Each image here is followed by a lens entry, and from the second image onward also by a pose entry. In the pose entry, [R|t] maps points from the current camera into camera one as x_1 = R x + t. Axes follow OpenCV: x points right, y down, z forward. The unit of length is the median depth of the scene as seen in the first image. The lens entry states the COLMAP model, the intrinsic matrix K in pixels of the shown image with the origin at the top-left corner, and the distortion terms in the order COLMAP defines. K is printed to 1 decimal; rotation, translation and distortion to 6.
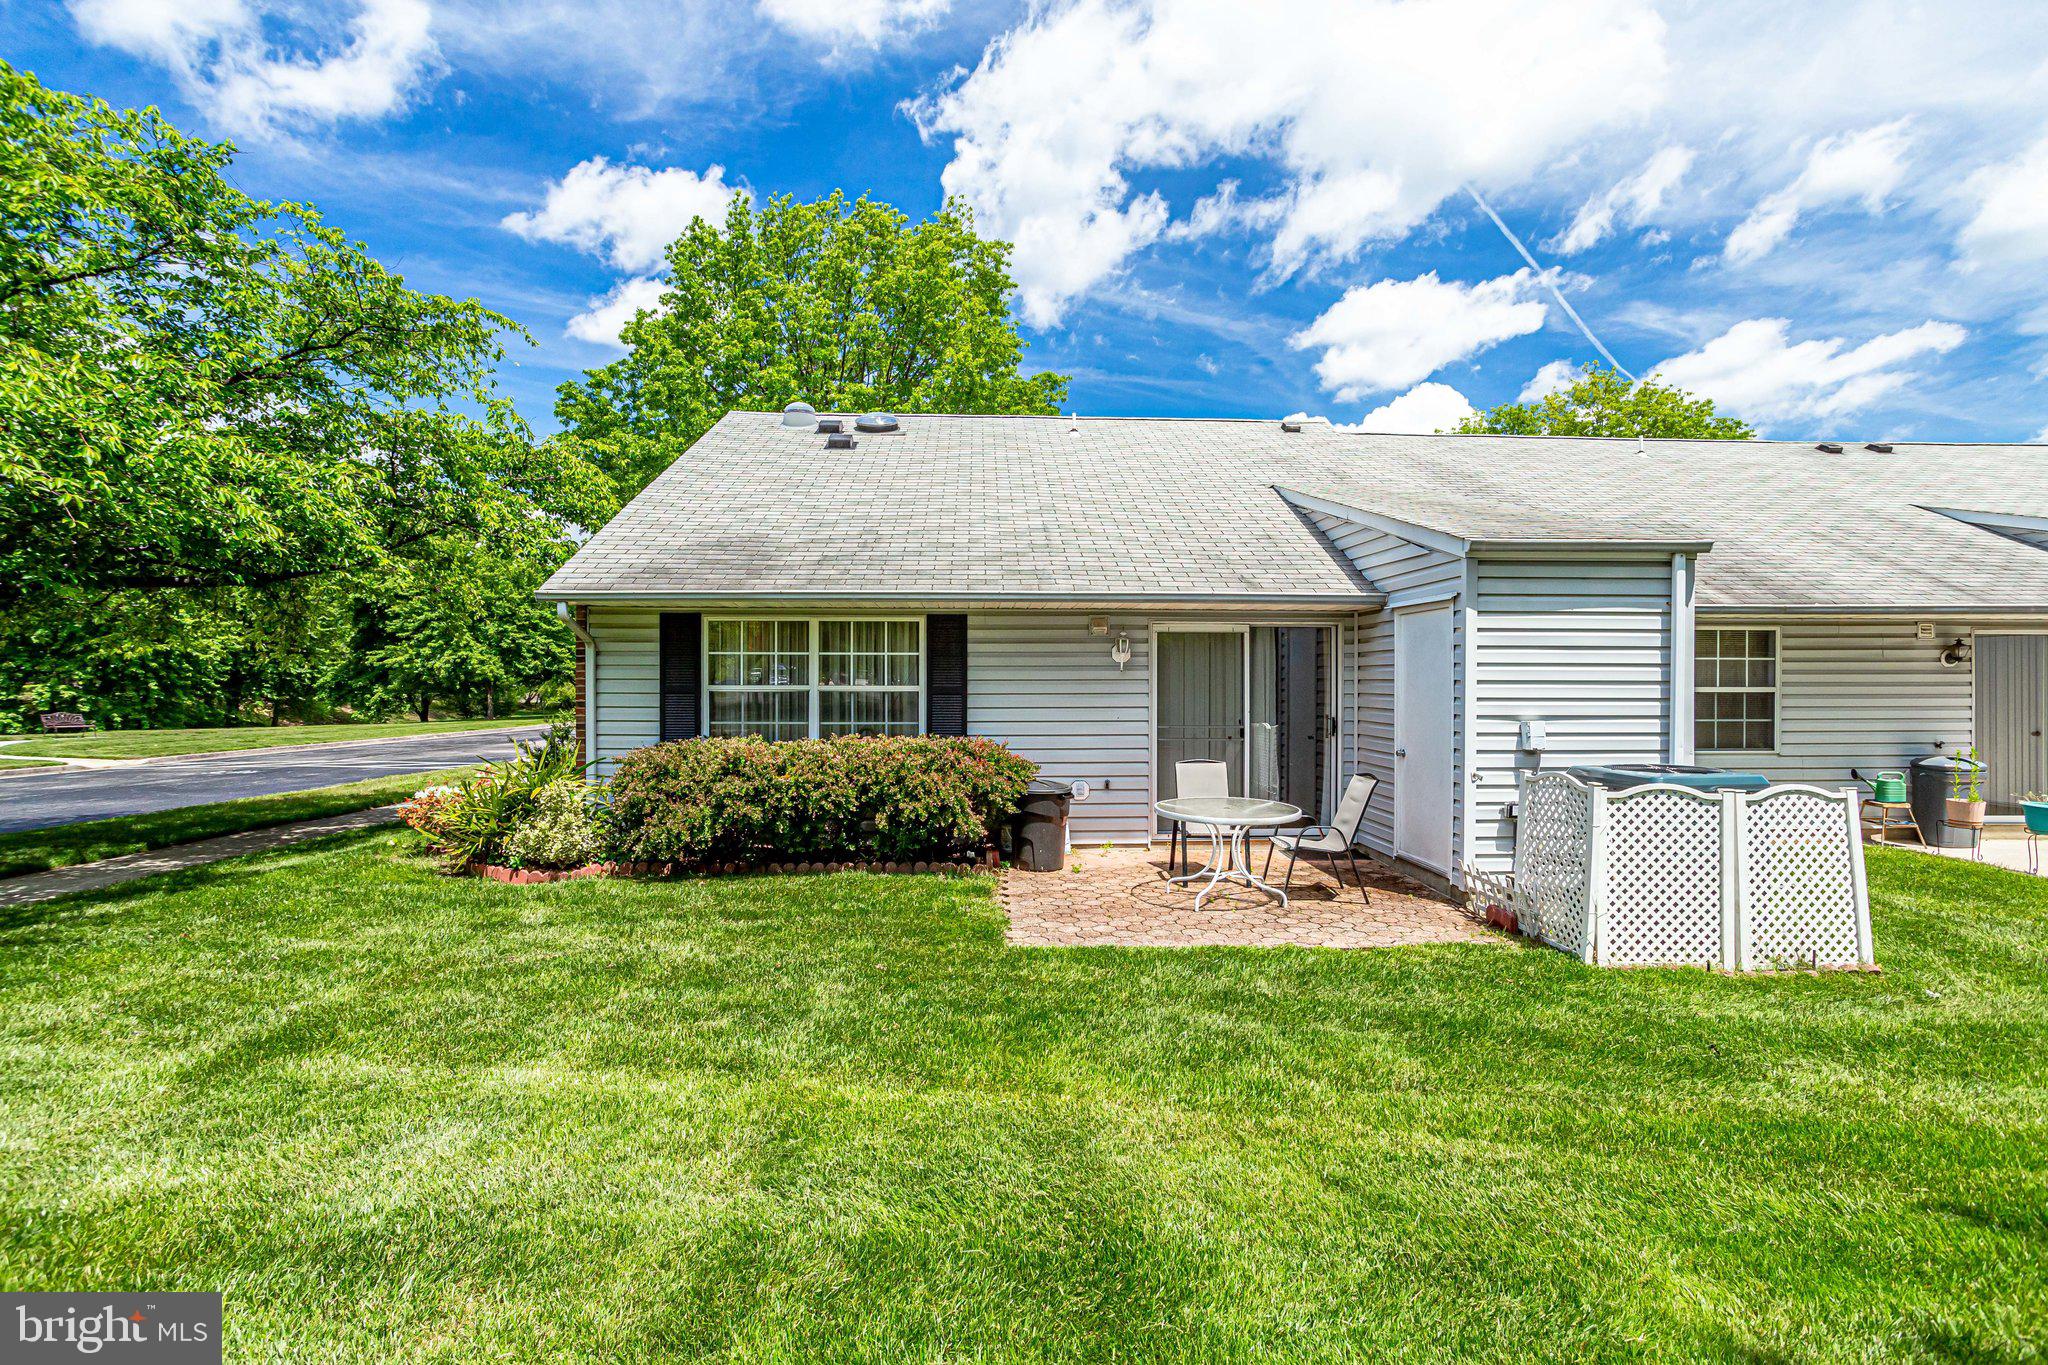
lens RADIAL K [[1031.2, 0, 1035.8], [0, 1031.2, 665.3], [0, 0, 1]] dist [-0.020658, 0.006661]
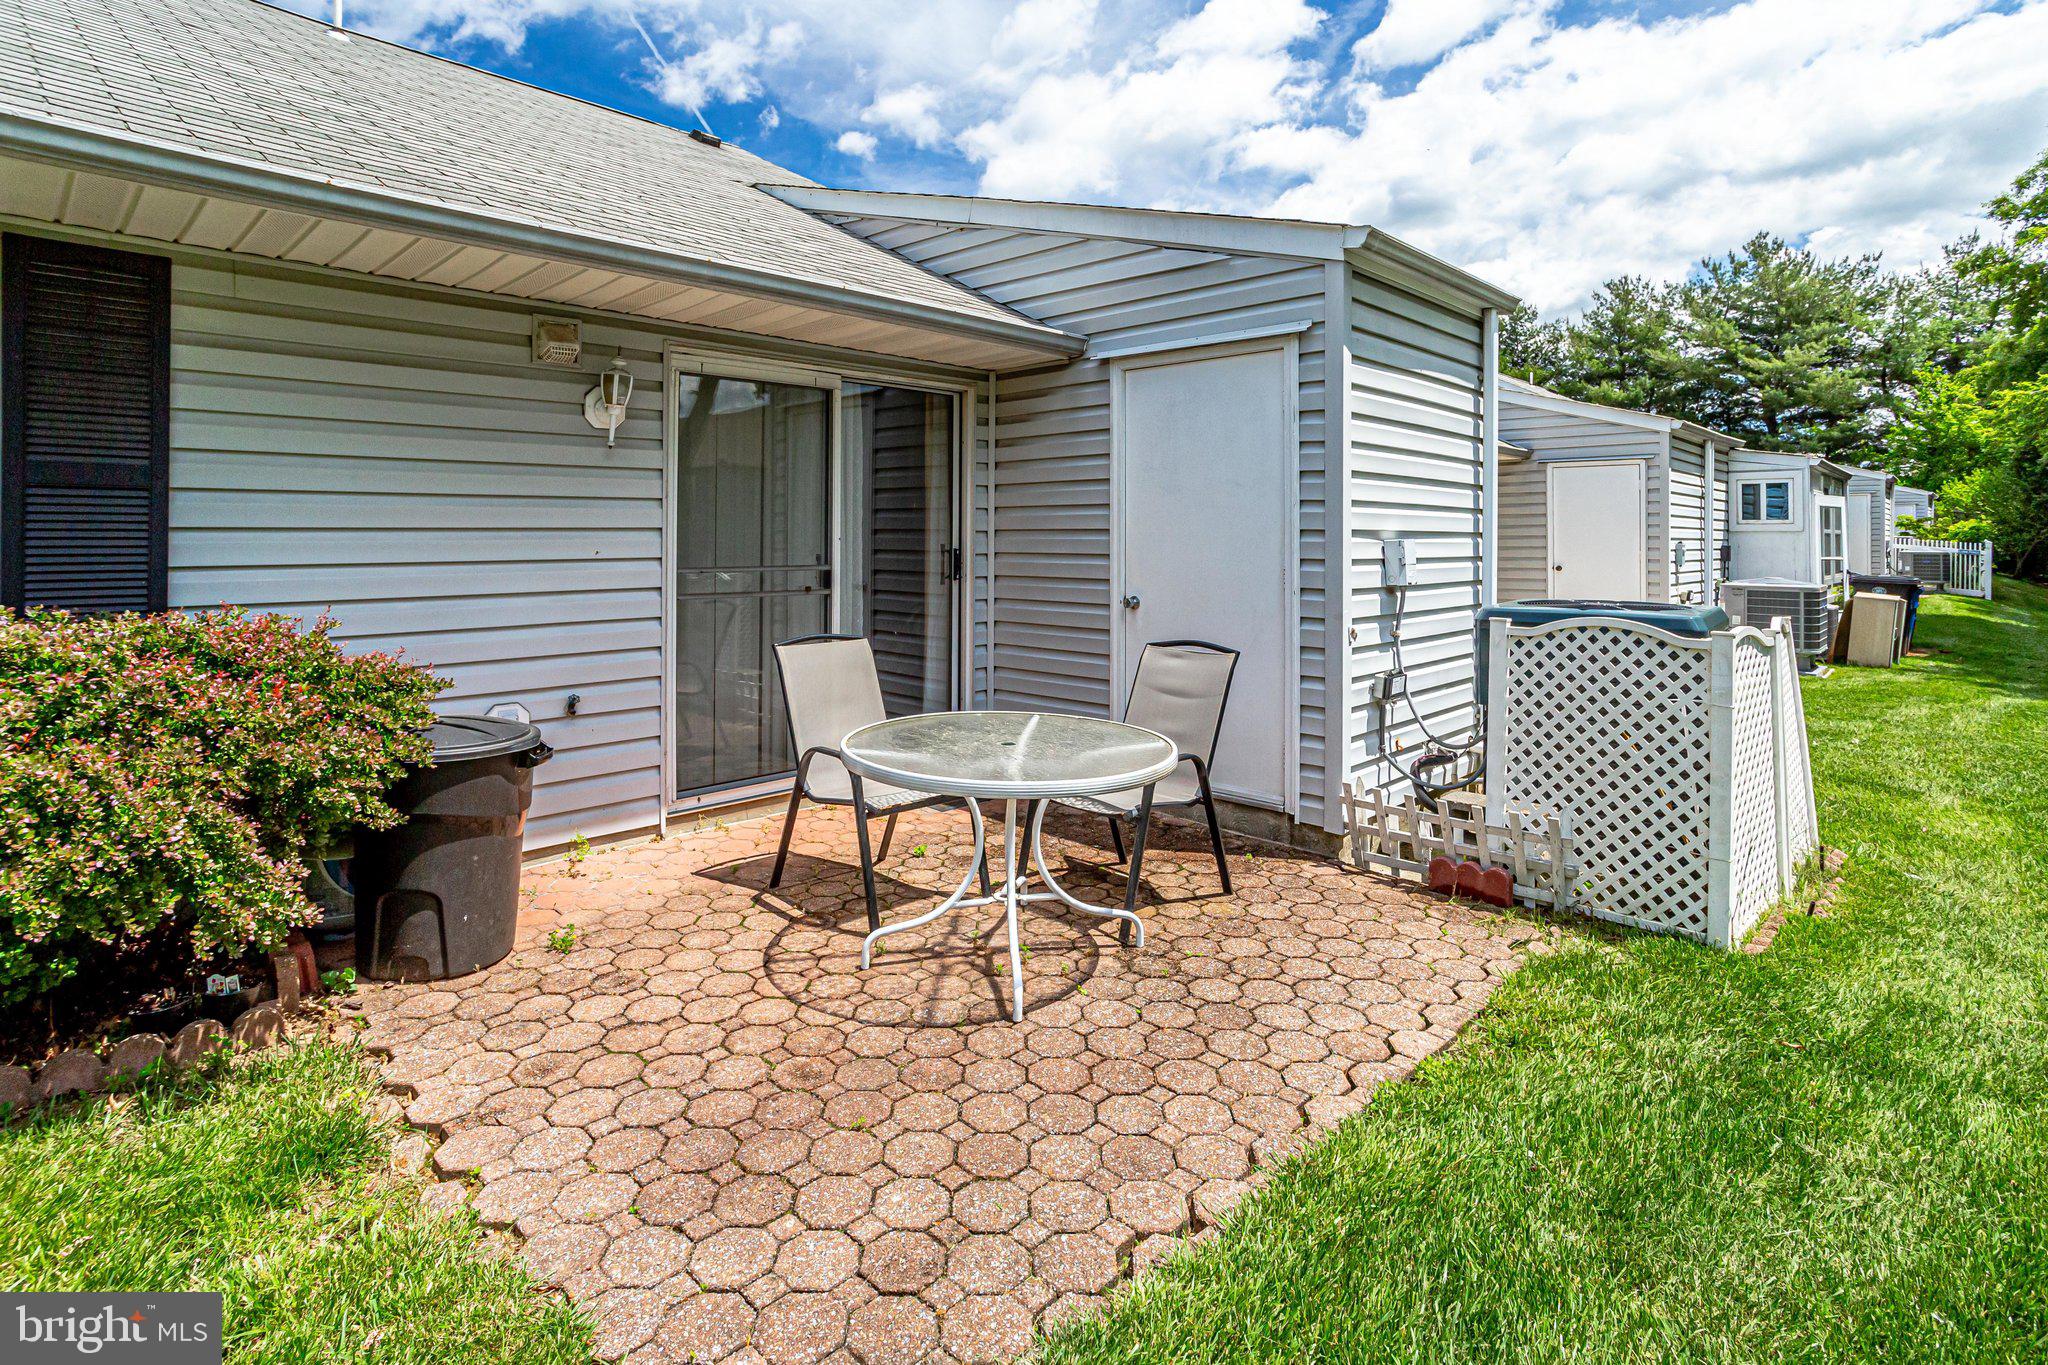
lens RADIAL K [[1031.2, 0, 1031.4], [0, 1031.2, 519.6], [0, 0, 1]] dist [-0.020658, 0.006661]
pose [[0.728325, 0.009382, 0.685168, -0.090500], [-0.010421, 0.999942, -0.002615, 0.036655], [-0.685153, -0.005236, 0.728380, 0.557571]]
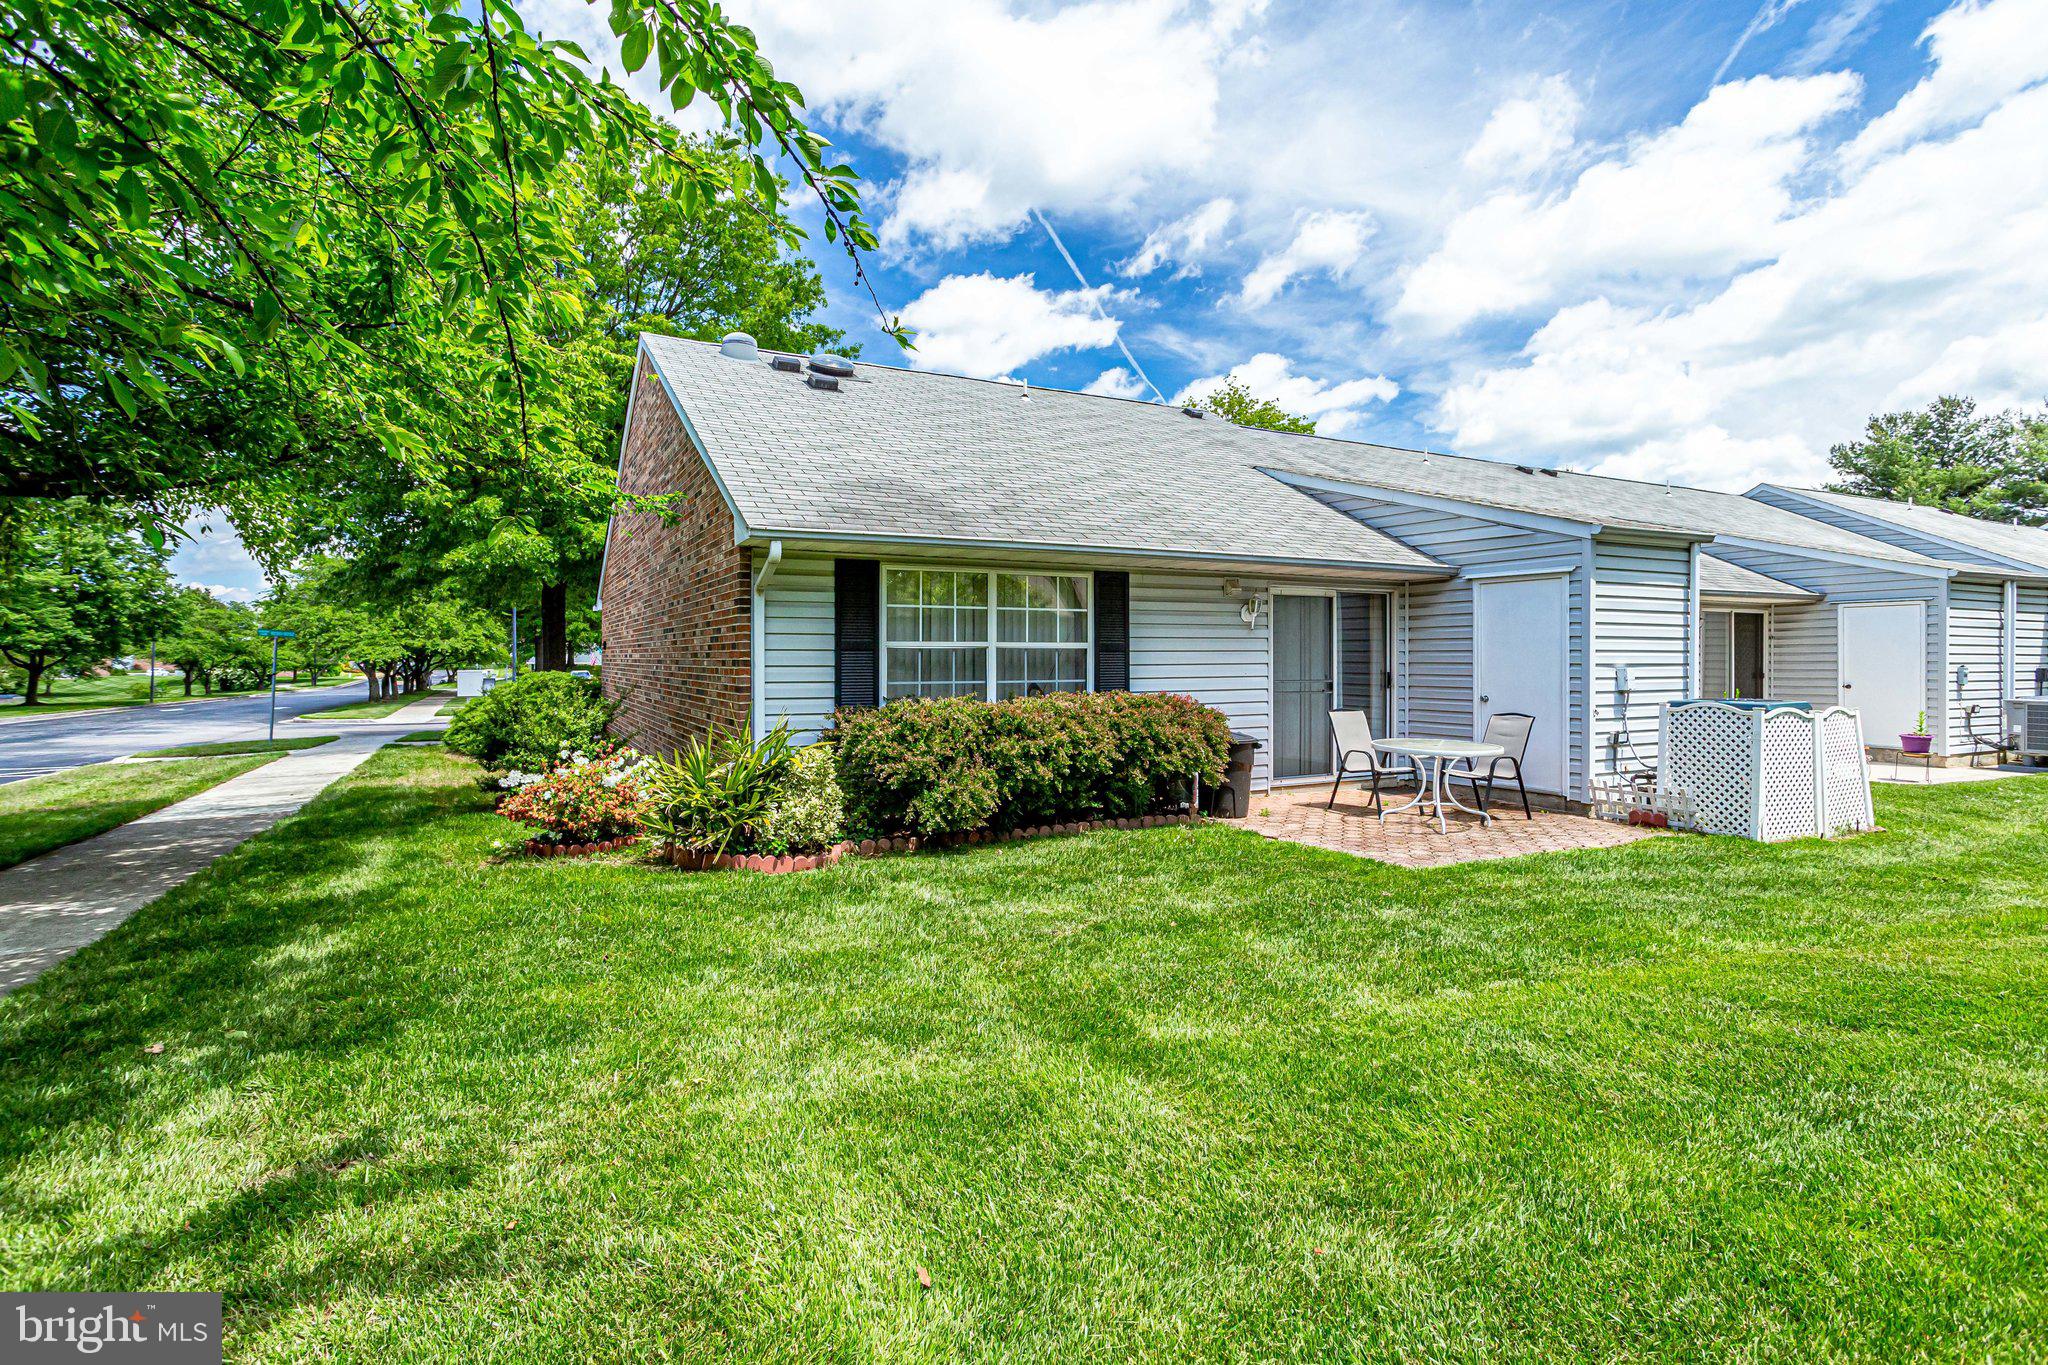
lens RADIAL K [[1031.2, 0, 1037.1], [0, 1031.2, 657.5], [0, 0, 1]] dist [-0.020658, 0.006661]
pose [[0.902473, -0.003328, 0.430734, -0.589075], [-0.002867, 0.999902, 0.013732, 0.020673], [-0.430737, -0.013628, 0.902374, 0.128022]]
